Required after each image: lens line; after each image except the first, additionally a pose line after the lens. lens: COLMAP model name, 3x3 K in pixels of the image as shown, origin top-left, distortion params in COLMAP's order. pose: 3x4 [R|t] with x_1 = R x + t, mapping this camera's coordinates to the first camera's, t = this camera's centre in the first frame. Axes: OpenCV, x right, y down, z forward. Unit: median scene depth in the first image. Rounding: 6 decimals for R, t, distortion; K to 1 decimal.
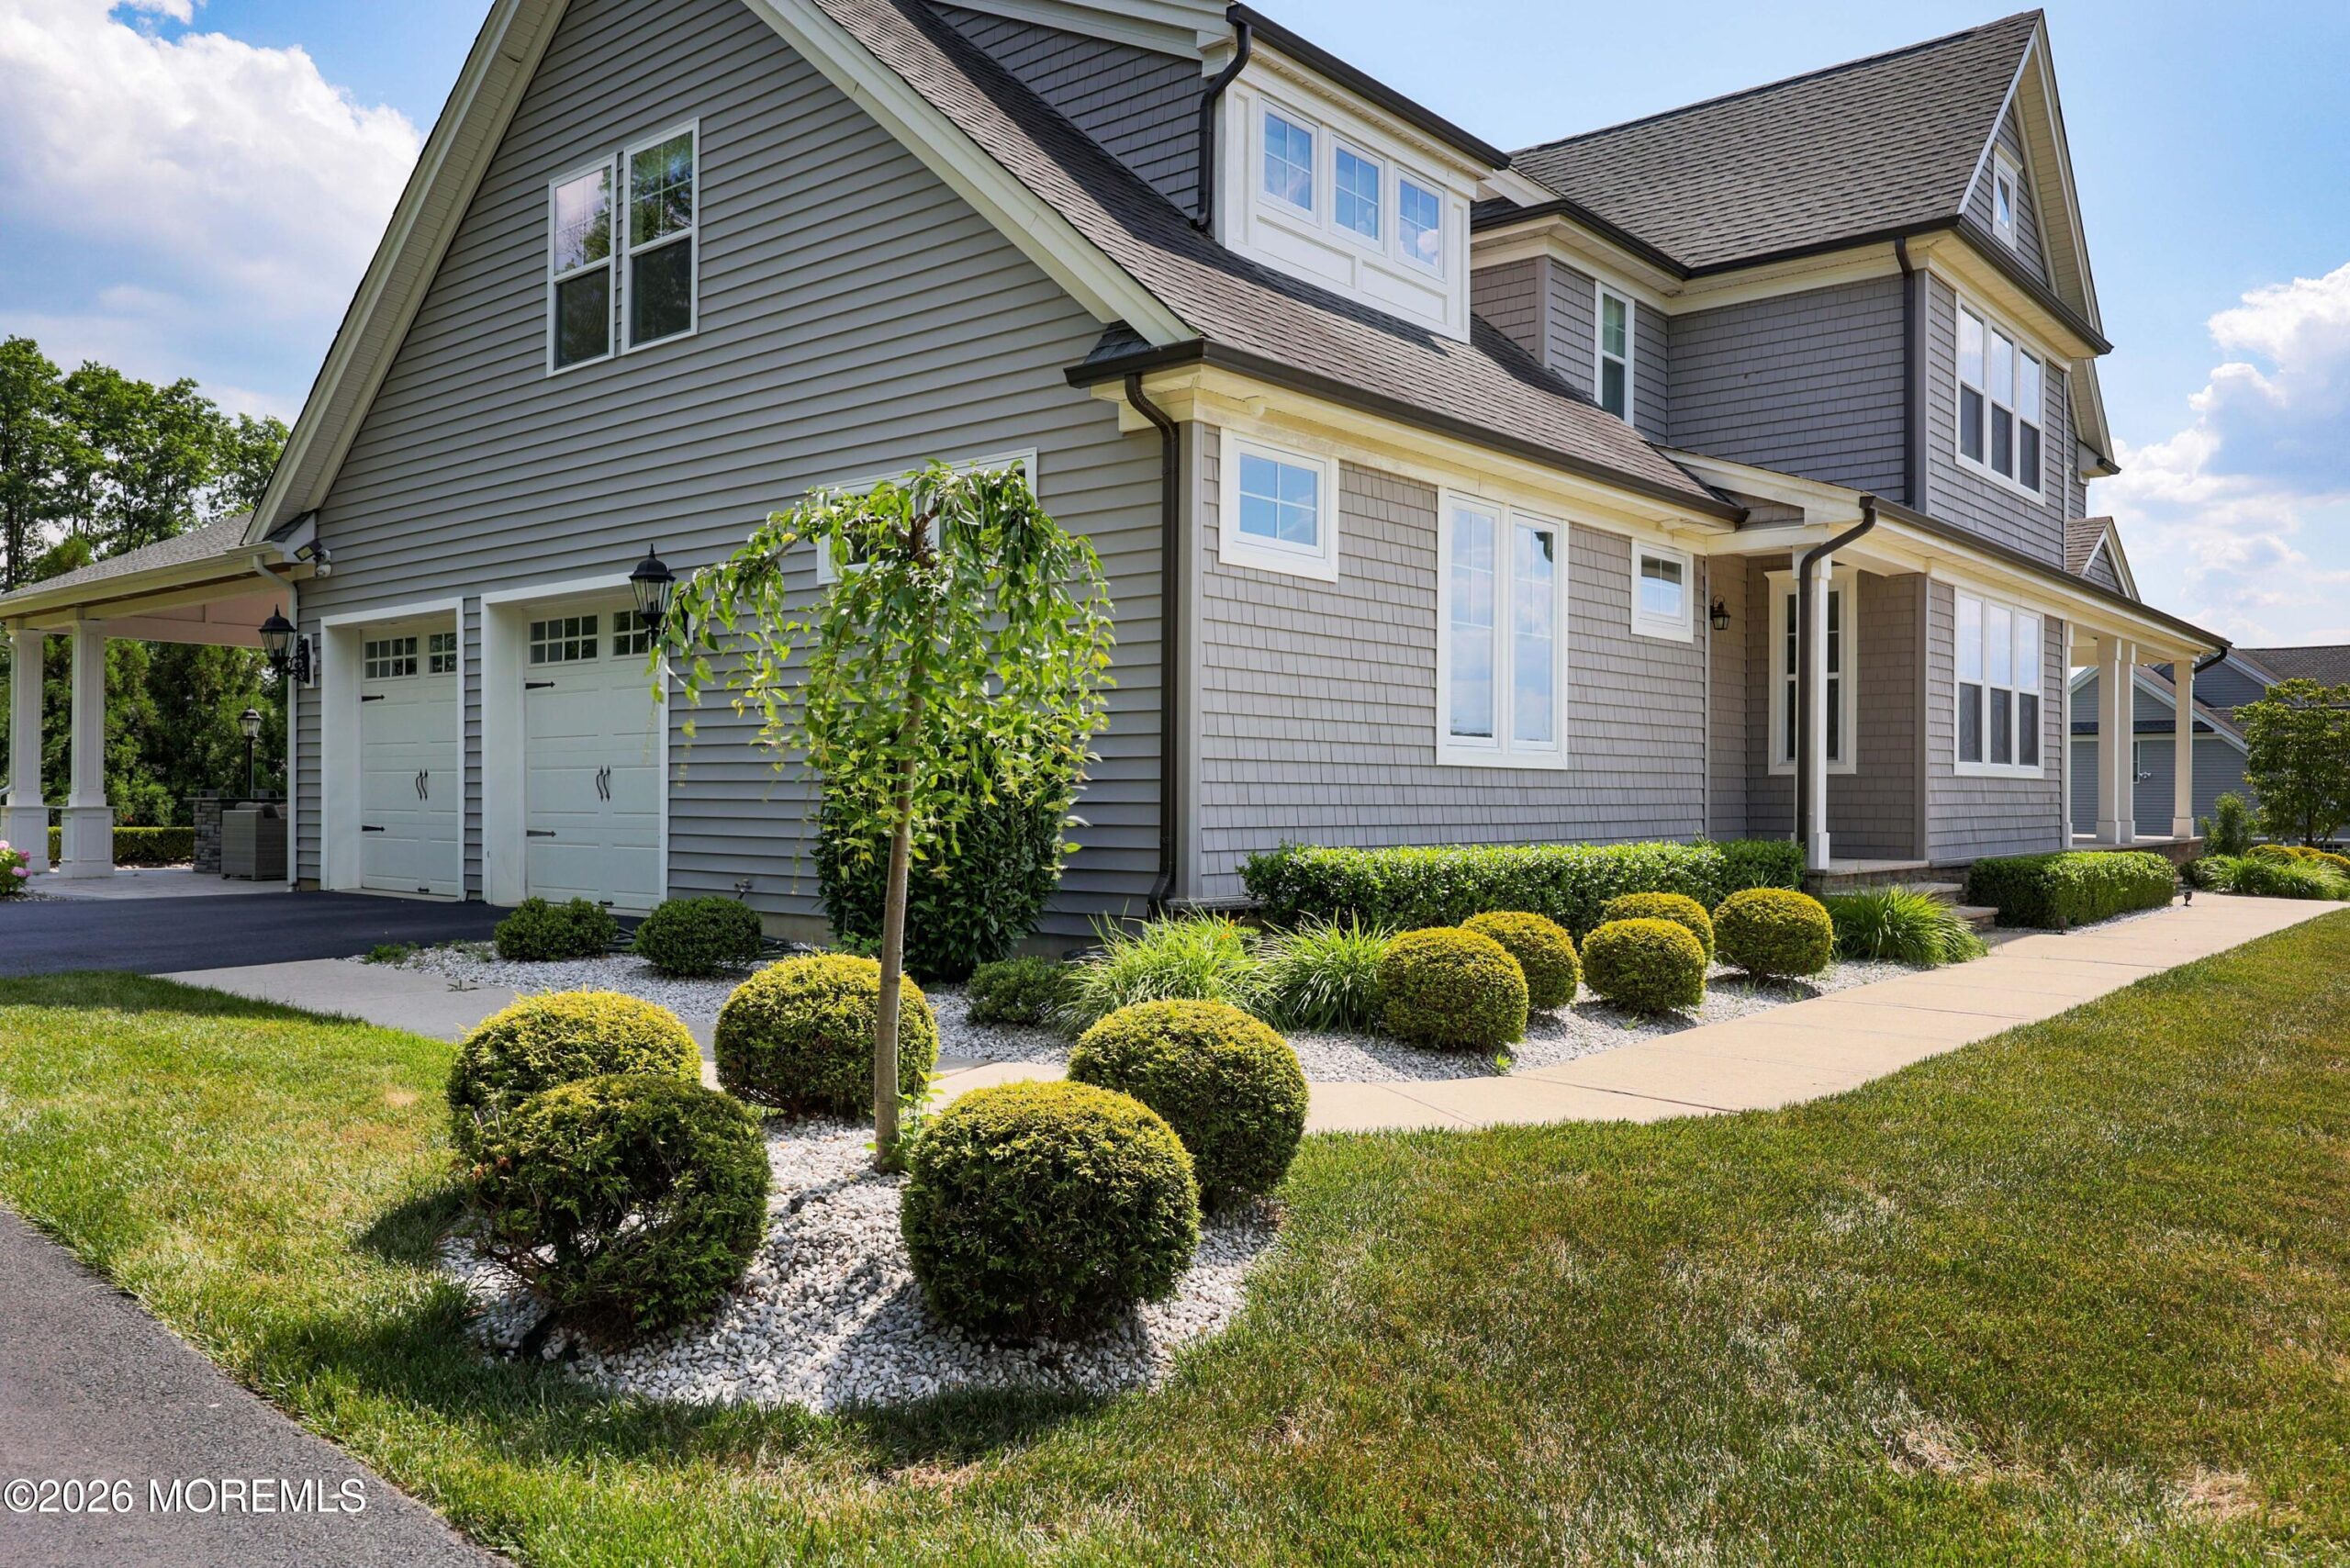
lens RADIAL K [[1779.7, 0, 1122.4], [0, 1779.7, 800.8], [0, 0, 1]] dist [0.017406, 0.001041]
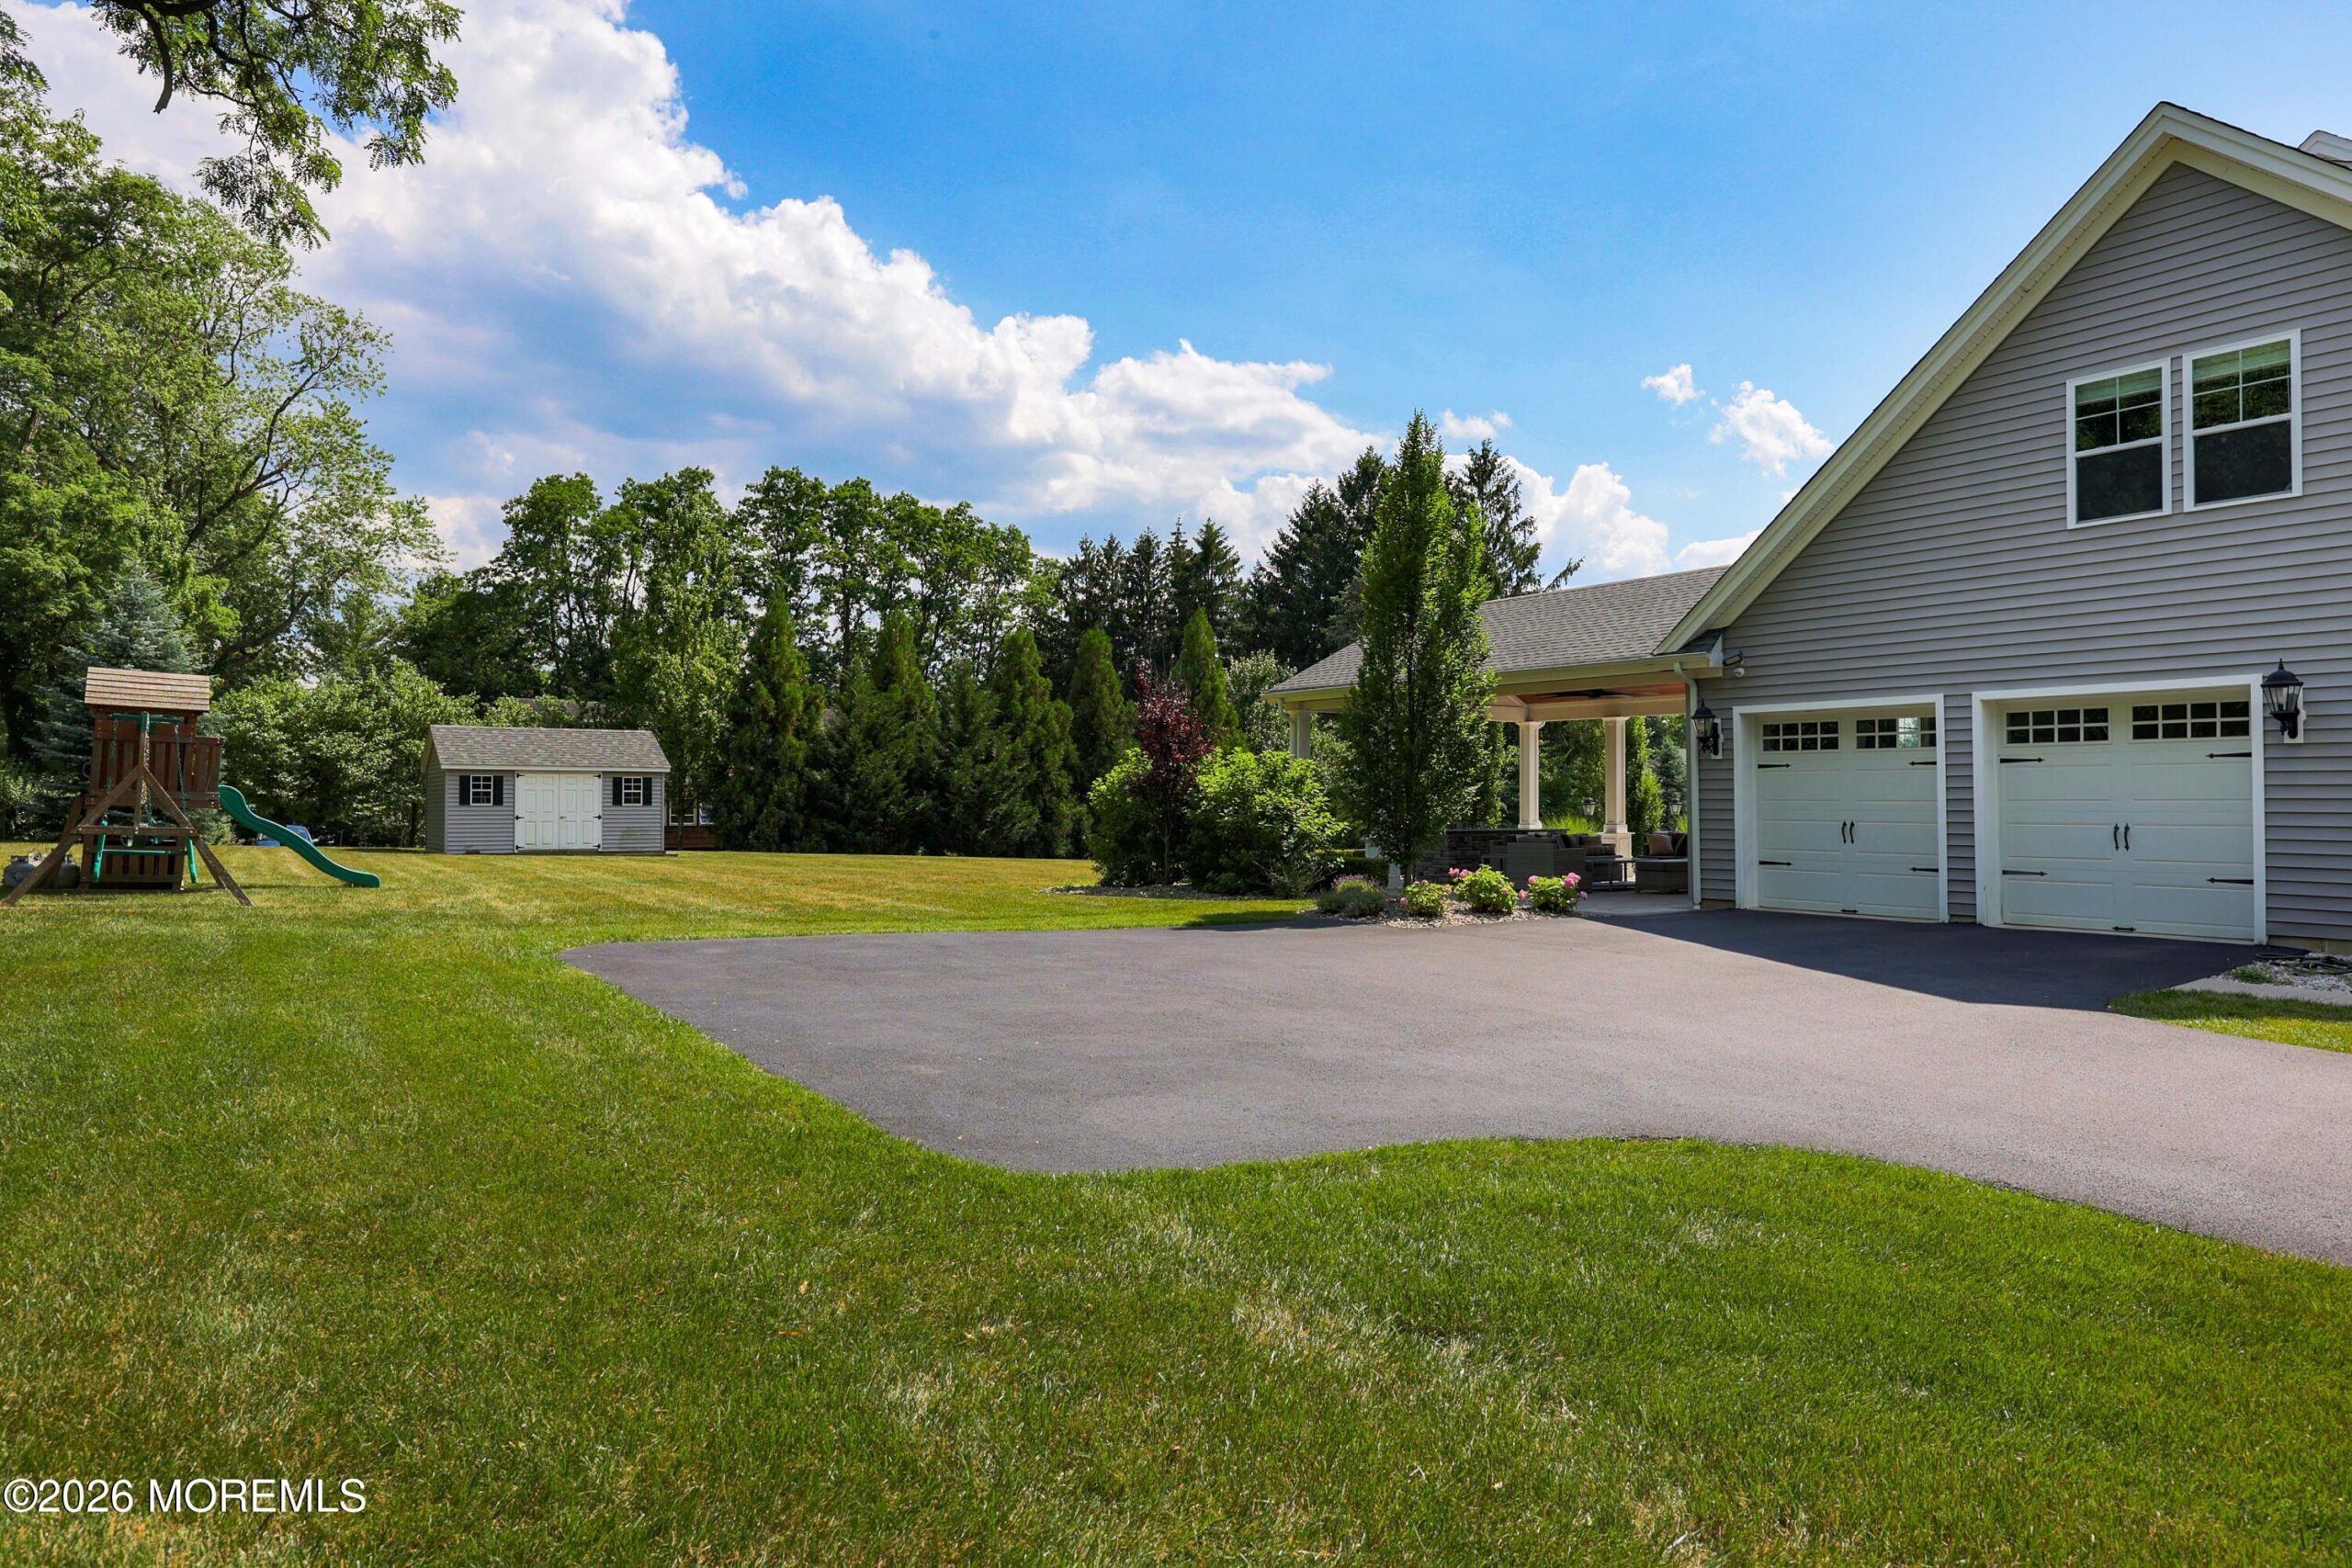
lens RADIAL K [[1523.2, 0, 1166.4], [0, 1523.2, 780.6], [0, 0, 1]] dist [0.018829, -0.011696]
pose [[0.973758, -0.004002, -0.227550, -0.663861], [-0.000669, 0.999791, -0.020446, -0.025678], [0.227584, 0.020062, 0.973552, -0.230228]]
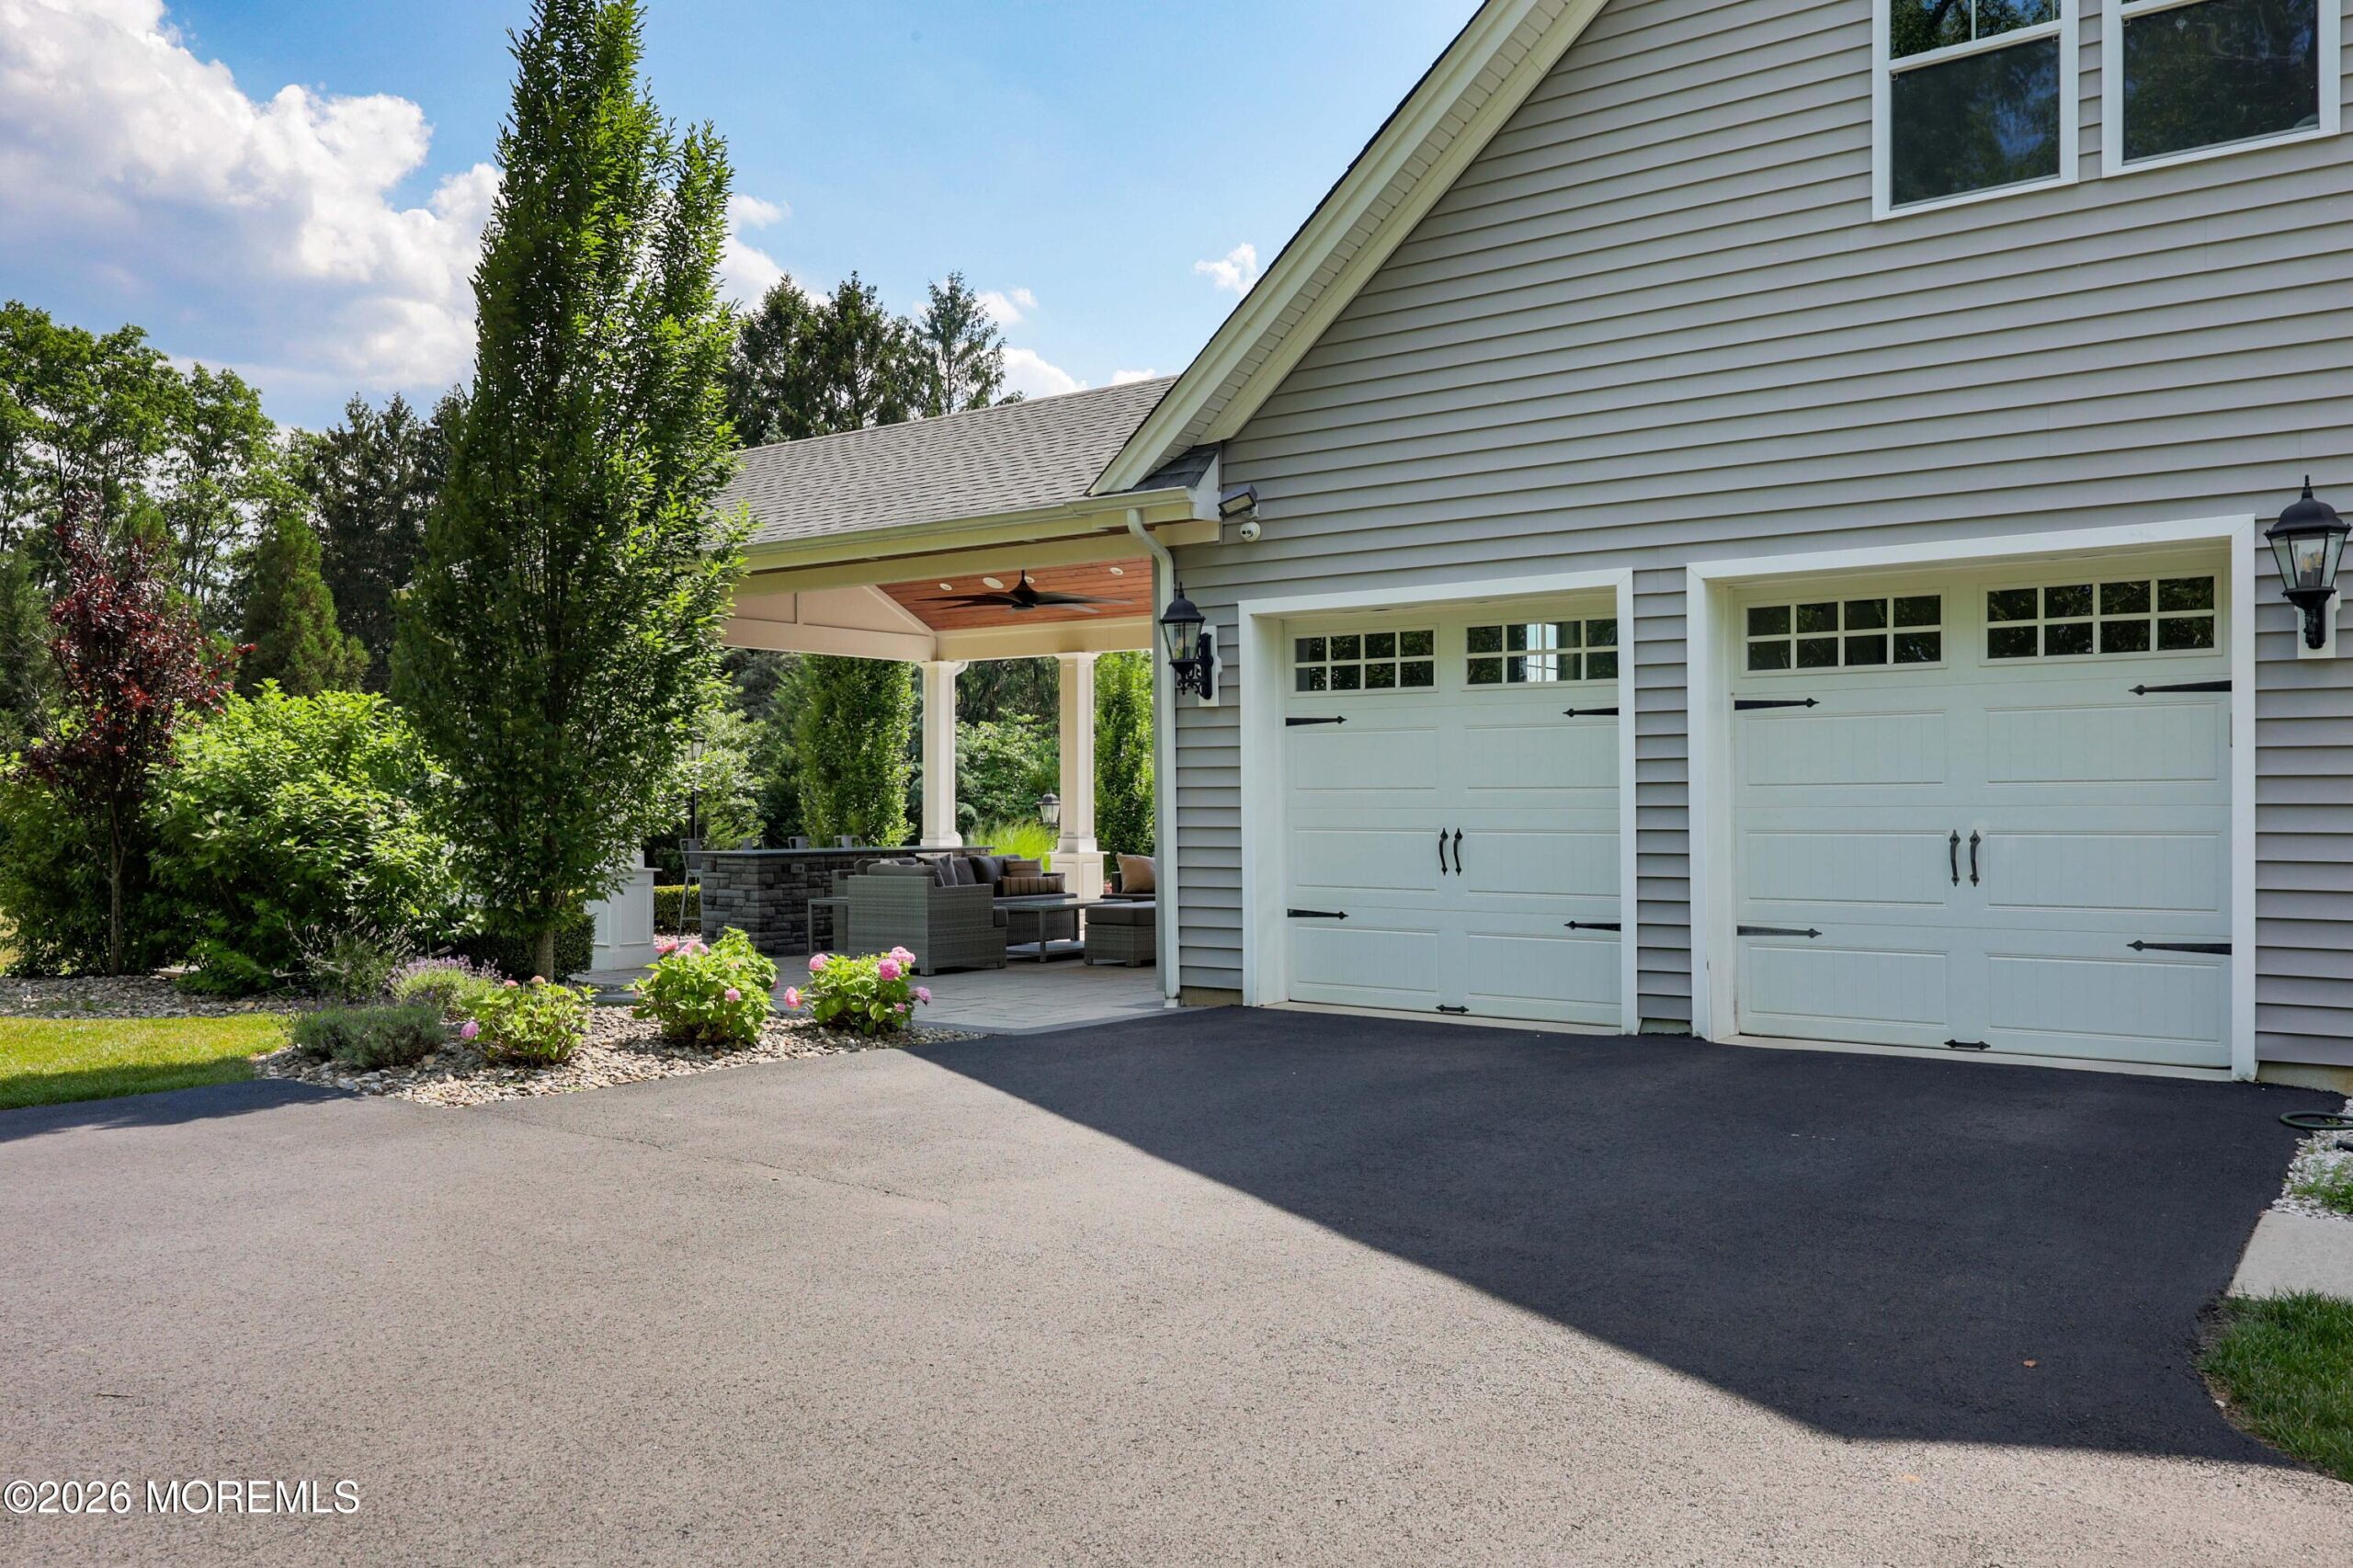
lens RADIAL K [[1979.9, 0, 1181.1], [0, 1979.9, 835.1], [0, 0, 1]] dist [0.020620, -0.031095]
pose [[0.998035, -0.005875, 0.062376, -0.570887], [0.005361, 0.999950, 0.008402, -0.023652], [-0.062422, -0.008051, 0.998017, 0.286560]]
